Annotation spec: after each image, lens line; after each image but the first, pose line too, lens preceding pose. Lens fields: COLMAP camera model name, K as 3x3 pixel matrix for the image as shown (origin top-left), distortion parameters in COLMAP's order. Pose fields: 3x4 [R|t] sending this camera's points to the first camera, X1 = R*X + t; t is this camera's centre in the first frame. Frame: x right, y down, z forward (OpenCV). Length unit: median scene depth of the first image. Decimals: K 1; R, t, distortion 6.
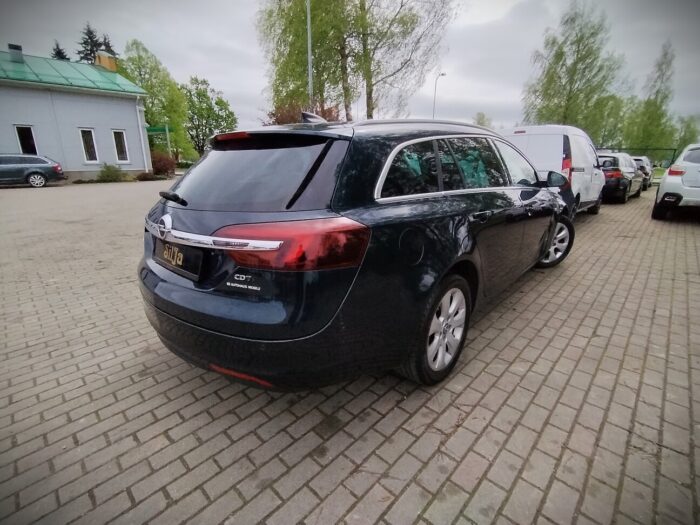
lens RADIAL K [[335.7, 0, 342.9], [0, 335.7, 256.3], [0, 0, 1]] dist [-0.014091, 0.002547]
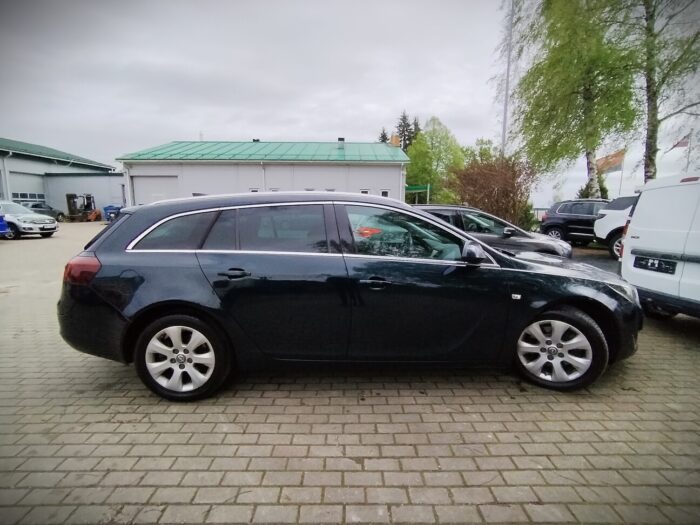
lens RADIAL K [[335.7, 0, 352.6], [0, 335.7, 255.6], [0, 0, 1]] dist [-0.014091, 0.002547]
pose [[0.705516, 0.097938, -0.701894, 1.181868], [-0.203505, 0.976691, -0.068273, -0.146614], [0.678847, 0.191006, 0.709002, 0.363110]]
